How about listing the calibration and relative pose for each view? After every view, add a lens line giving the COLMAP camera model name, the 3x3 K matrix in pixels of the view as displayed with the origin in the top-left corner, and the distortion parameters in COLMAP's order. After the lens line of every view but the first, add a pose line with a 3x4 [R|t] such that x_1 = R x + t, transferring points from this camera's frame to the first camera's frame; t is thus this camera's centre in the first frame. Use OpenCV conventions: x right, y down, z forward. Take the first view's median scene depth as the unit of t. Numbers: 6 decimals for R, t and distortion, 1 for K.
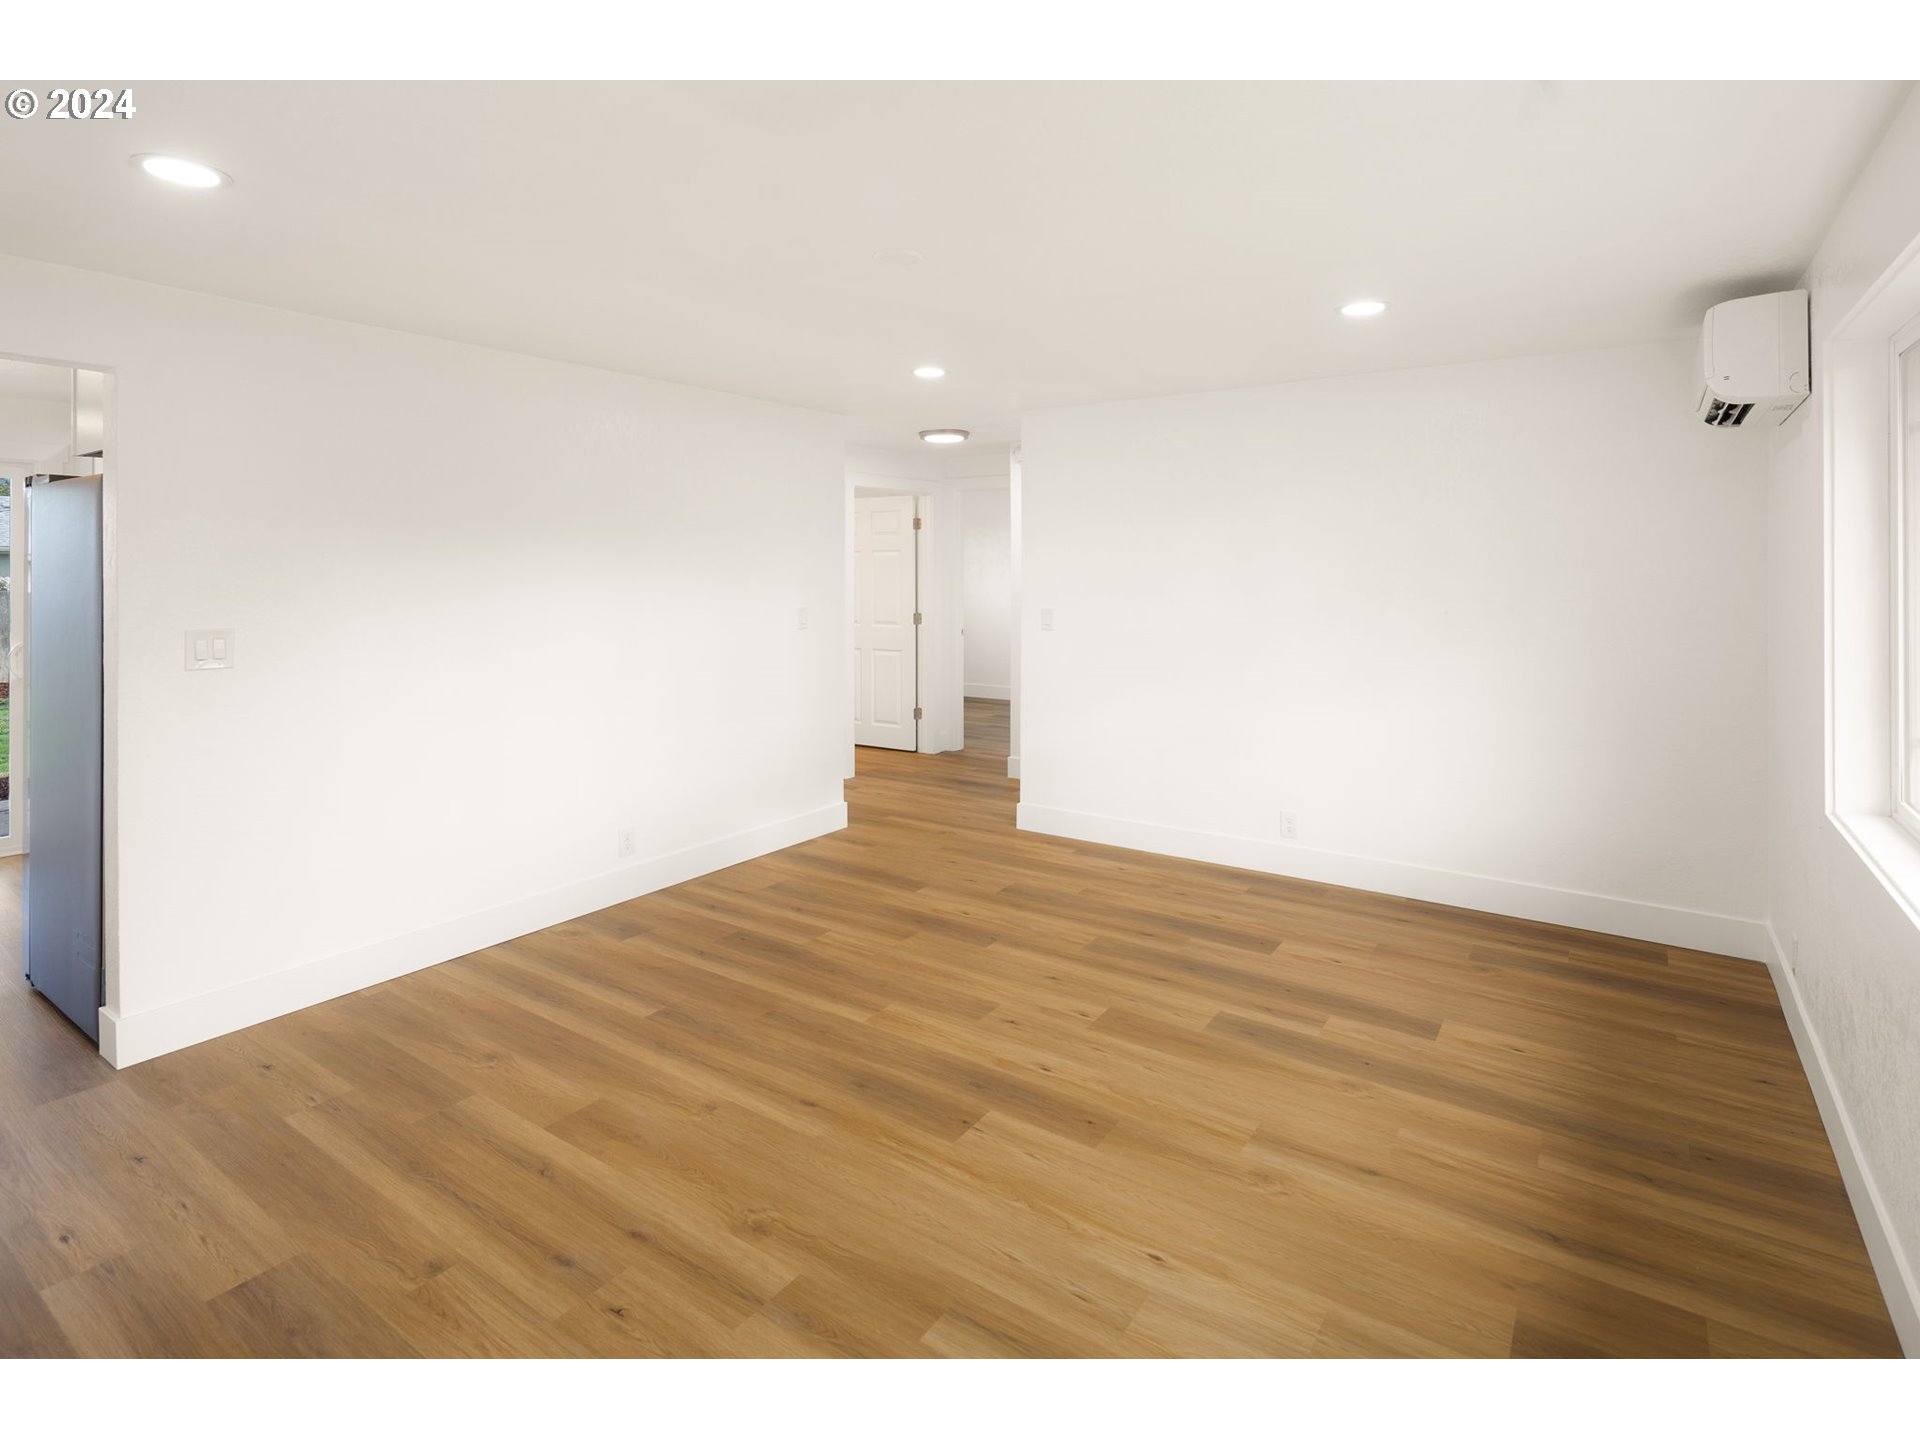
lens RADIAL K [[944.1, 0, 960.3], [0, 944.1, 734.6], [0, 0, 1]] dist [-0.001272, 0.000020]
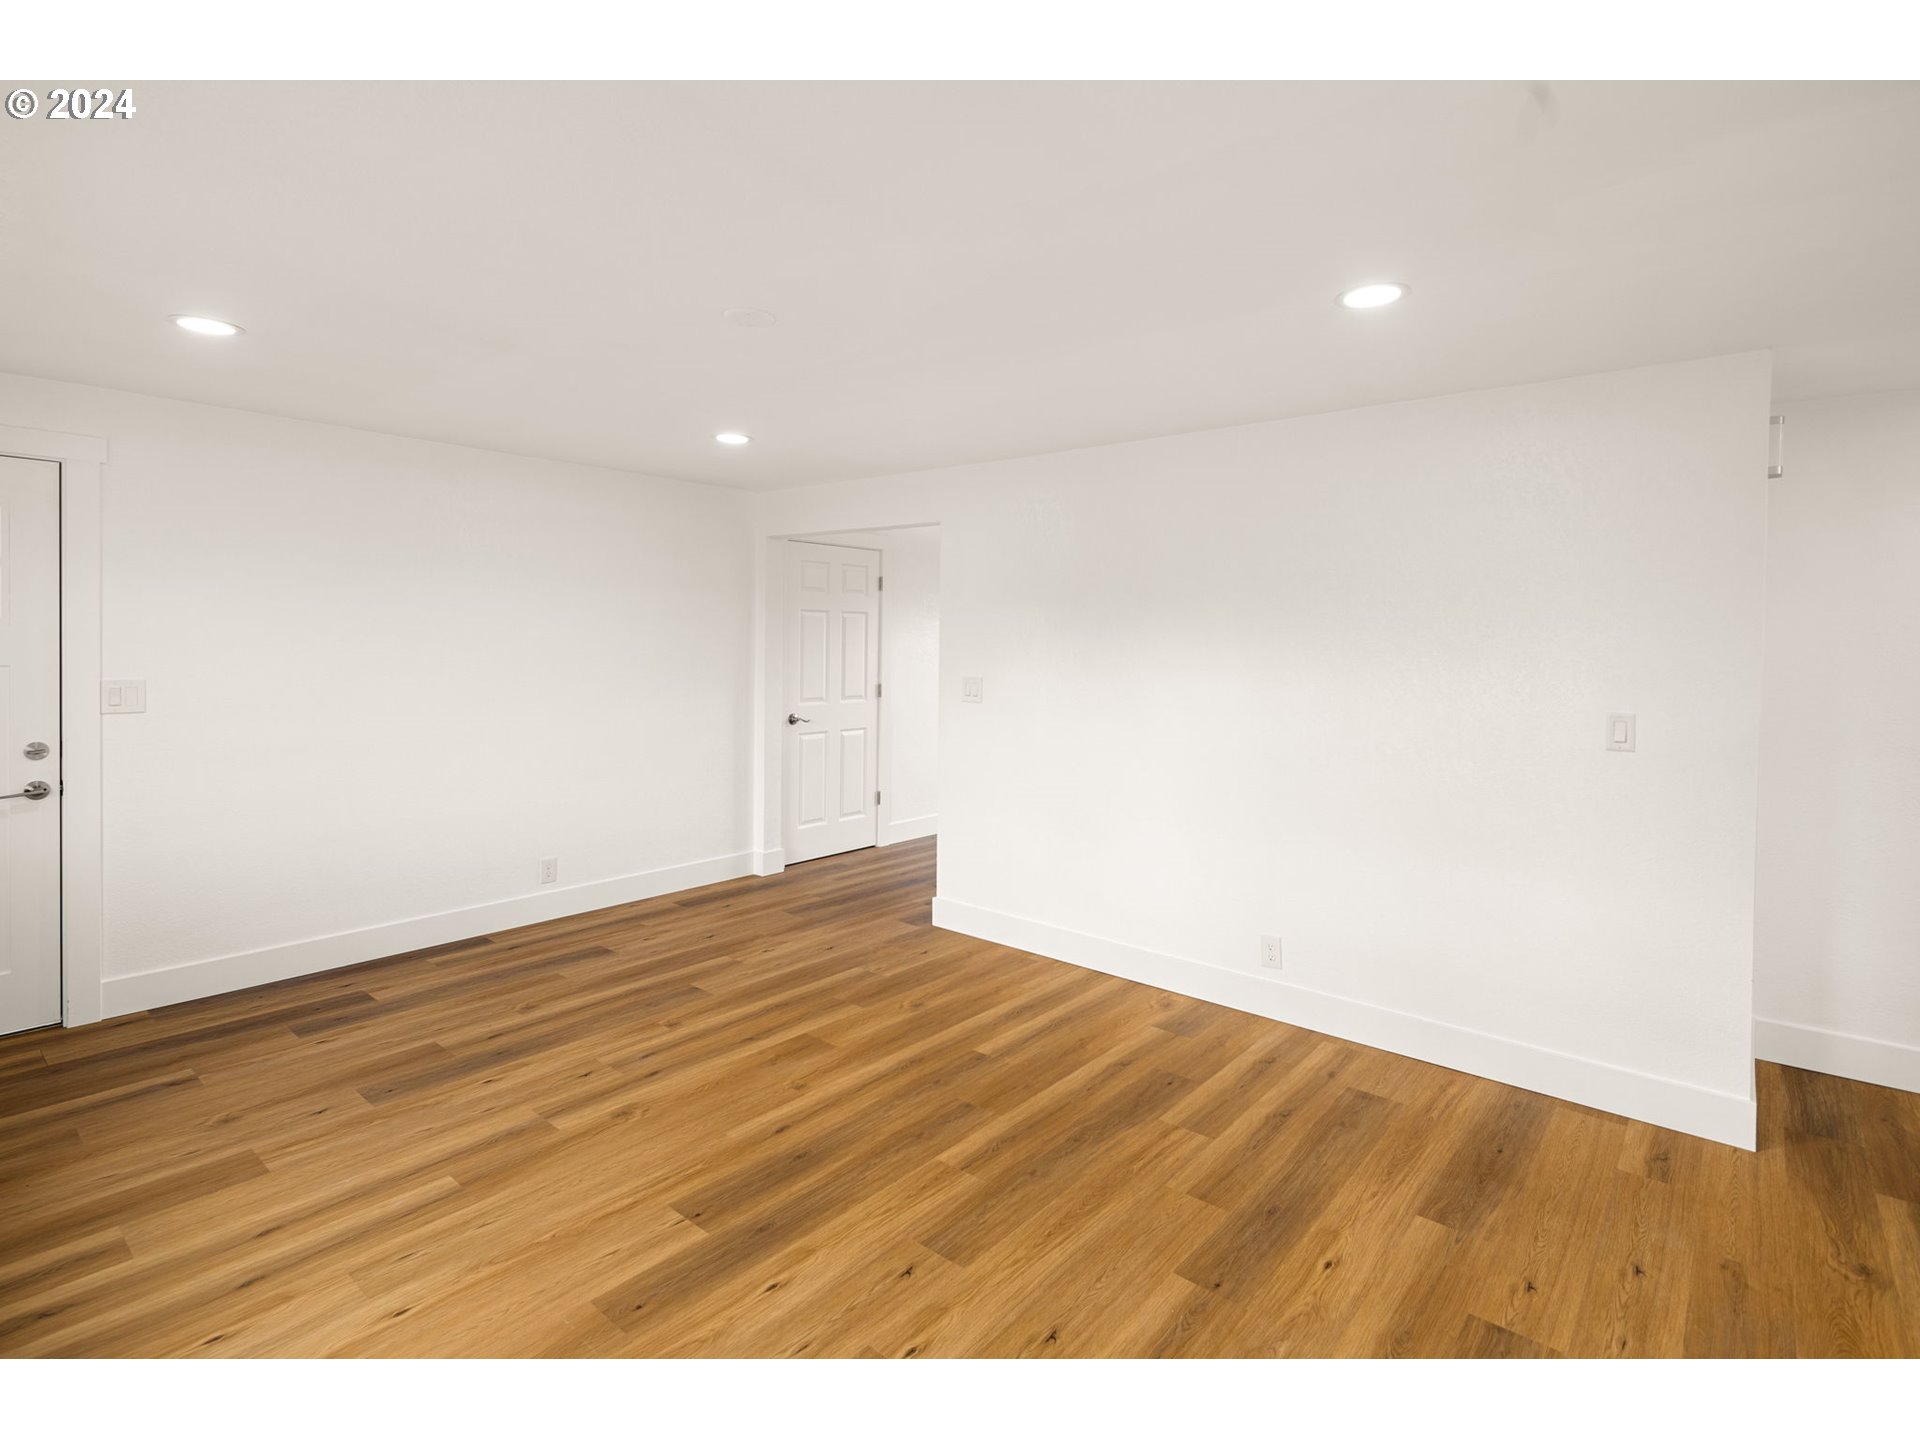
lens RADIAL K [[944.1, 0, 960.3], [0, 944.1, 734.6], [0, 0, 1]] dist [-0.001272, 0.000020]
pose [[-0.099178, 0.097710, -0.990261, 0.805366], [-0.187059, 0.975594, 0.114997, -0.199512], [0.977329, 0.196643, -0.078480, 1.151697]]
